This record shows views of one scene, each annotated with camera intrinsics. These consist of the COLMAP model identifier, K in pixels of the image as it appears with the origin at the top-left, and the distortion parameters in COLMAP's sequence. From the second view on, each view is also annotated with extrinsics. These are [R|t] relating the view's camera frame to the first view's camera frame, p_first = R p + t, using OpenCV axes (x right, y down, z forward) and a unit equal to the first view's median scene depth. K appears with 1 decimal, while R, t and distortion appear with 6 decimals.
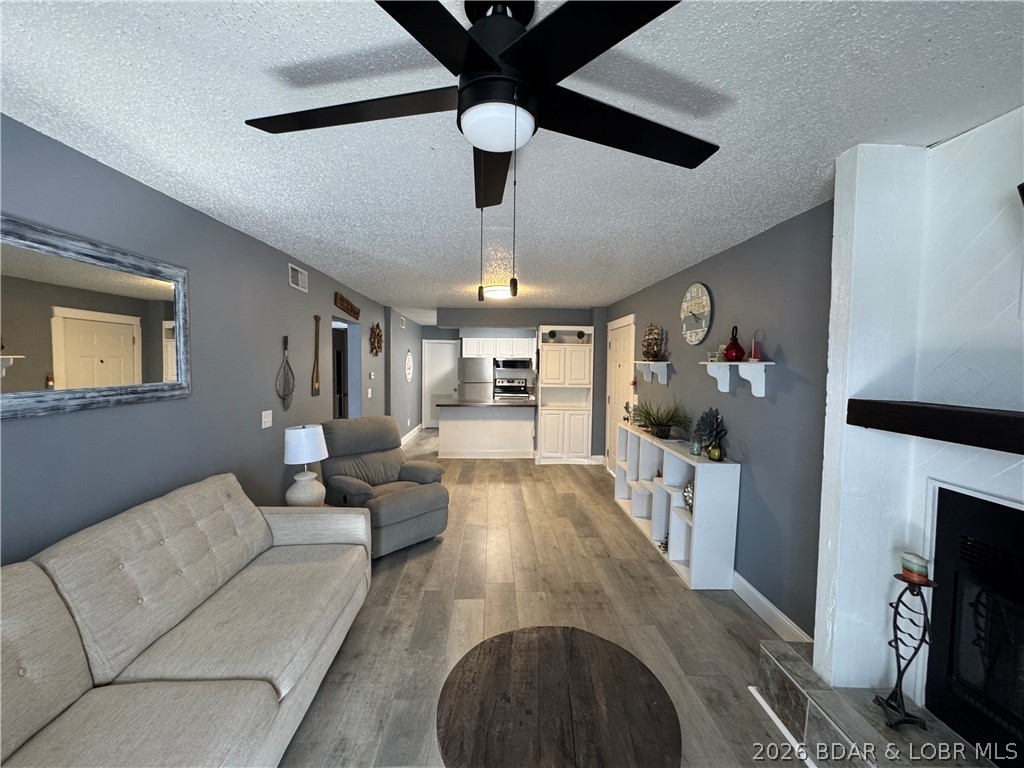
lens RADIAL K [[410.8, 0, 511.3], [0, 410.8, 383.5], [0, 0, 1]] dist [-0.002408, 0.000158]
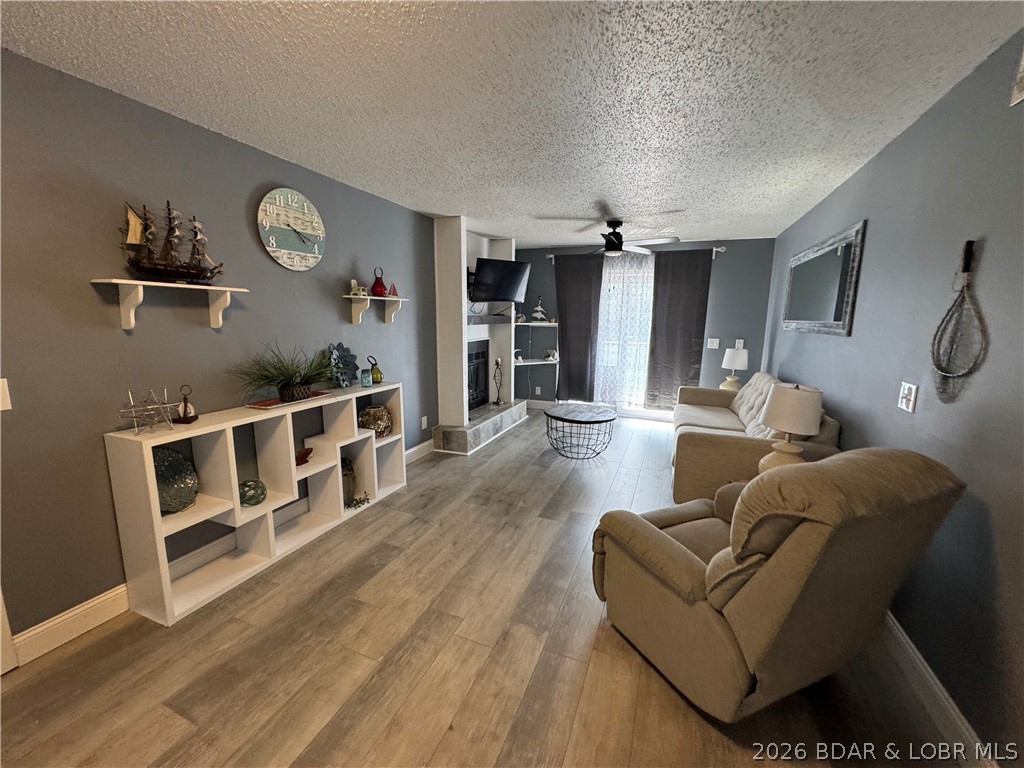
lens RADIAL K [[410.8, 0, 511.5], [0, 410.8, 381.6], [0, 0, 1]] dist [-0.002408, 0.000158]
pose [[-0.907454, -0.093007, 0.409728, -0.287213], [-0.002761, 0.976490, 0.215544, -0.060468], [-0.420143, 0.194465, -0.886377, 1.655939]]
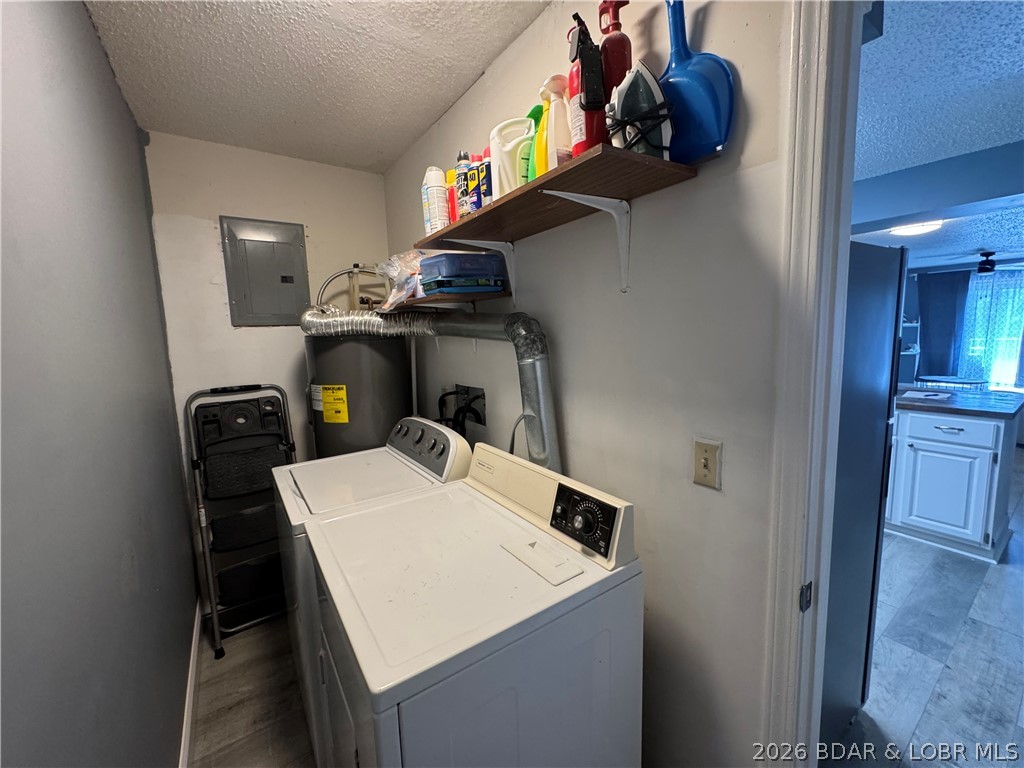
lens RADIAL K [[410.8, 0, 510.1], [0, 410.8, 380.4], [0, 0, 1]] dist [-0.002408, 0.000158]
pose [[-0.531585, -0.096697, 0.841467, -0.491481], [0.068564, 0.985289, 0.156538, -0.136089], [-0.844225, 0.140908, -0.517135, 3.261369]]
